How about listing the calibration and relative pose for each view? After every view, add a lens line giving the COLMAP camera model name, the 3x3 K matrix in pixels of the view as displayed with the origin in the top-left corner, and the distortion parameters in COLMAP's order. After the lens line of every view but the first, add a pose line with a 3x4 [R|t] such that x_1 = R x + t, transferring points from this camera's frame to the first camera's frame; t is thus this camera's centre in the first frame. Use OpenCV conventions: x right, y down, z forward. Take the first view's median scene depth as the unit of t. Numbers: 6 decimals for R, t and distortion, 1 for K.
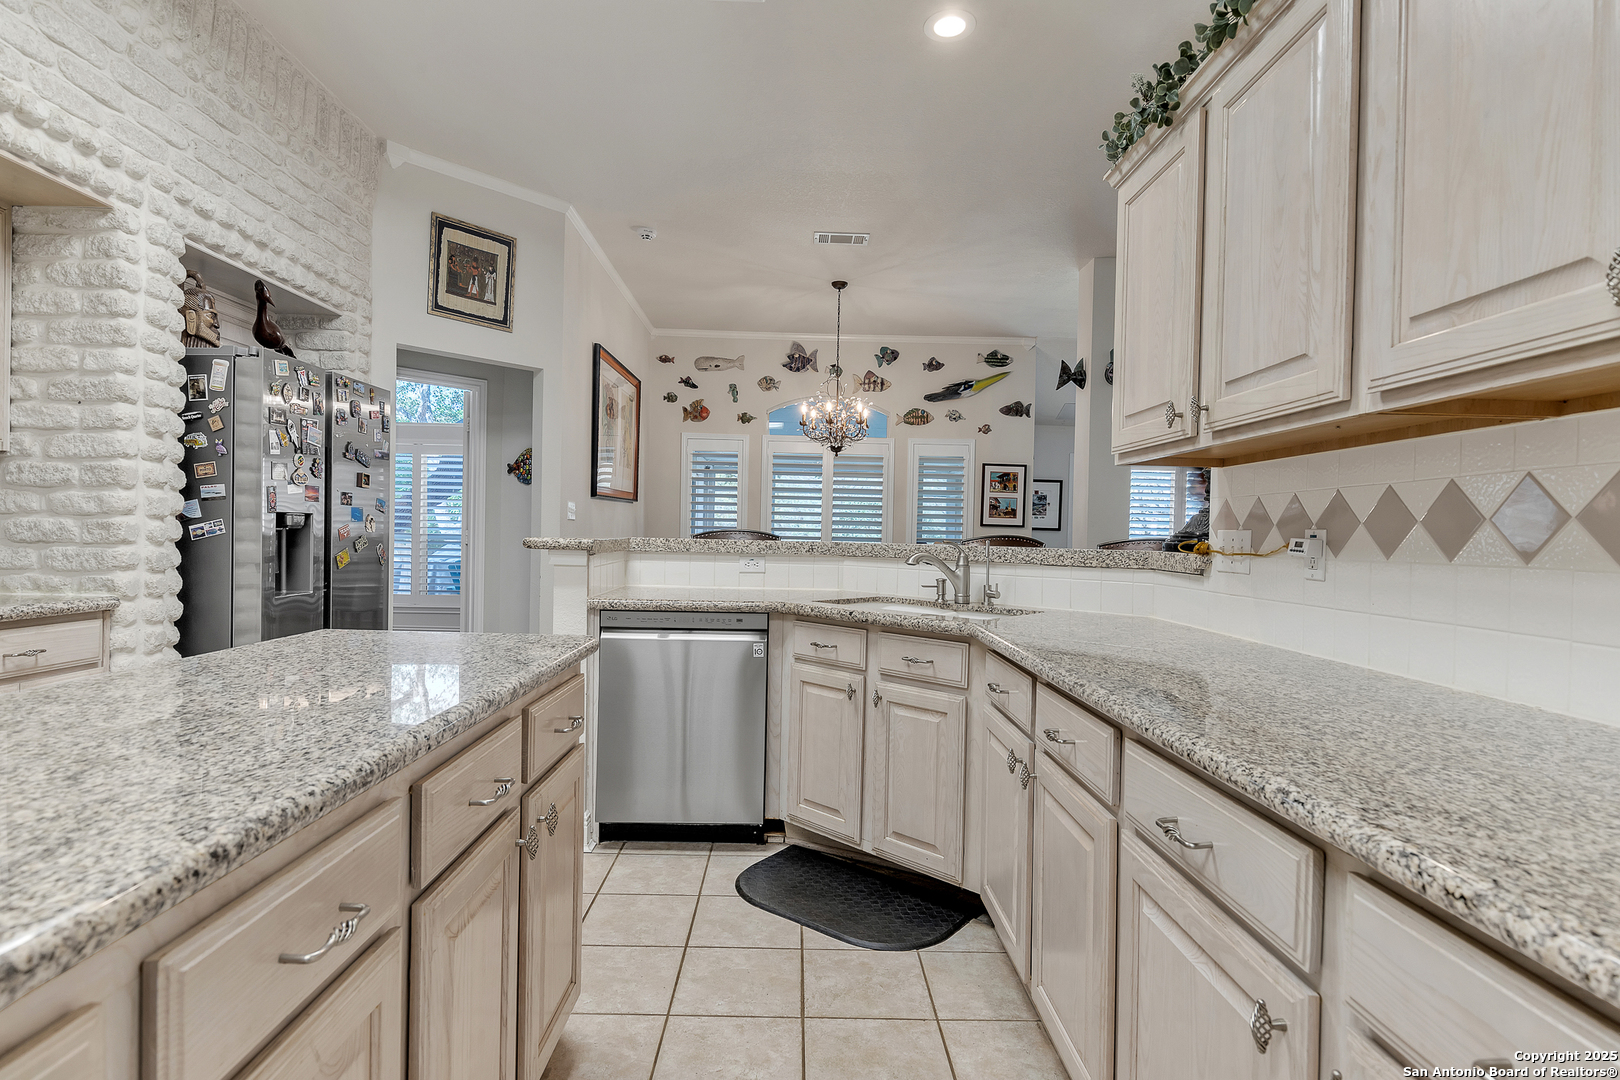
lens RADIAL K [[818.4, 0, 810.0], [0, 818.4, 540.0], [0, 0, 1]] dist [-0.001728, -0.000960]
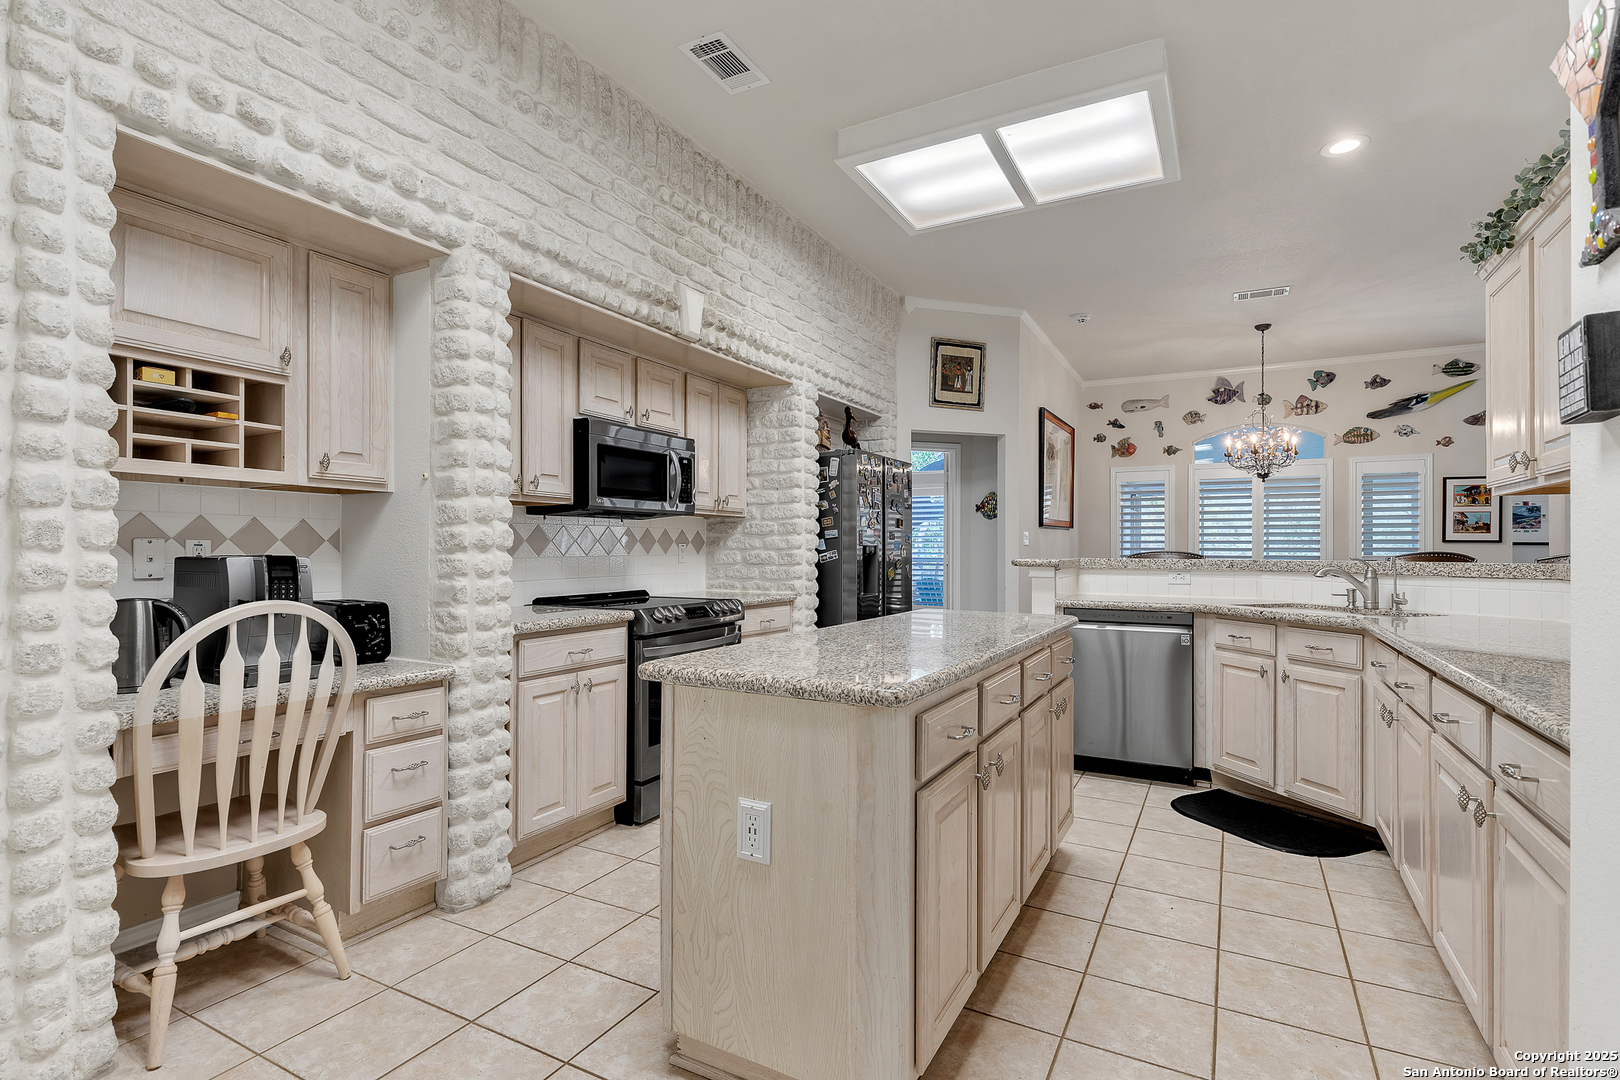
lens RADIAL K [[778.3, 0, 805.6], [0, 778.3, 545.3], [0, 0, 1]] dist [0.015024, -0.013941]
pose [[0.868082, -0.020388, -0.496001, 0.022751], [0.009940, 0.999670, -0.023693, 0.001479], [0.496320, 0.015637, 0.867999, -0.282907]]
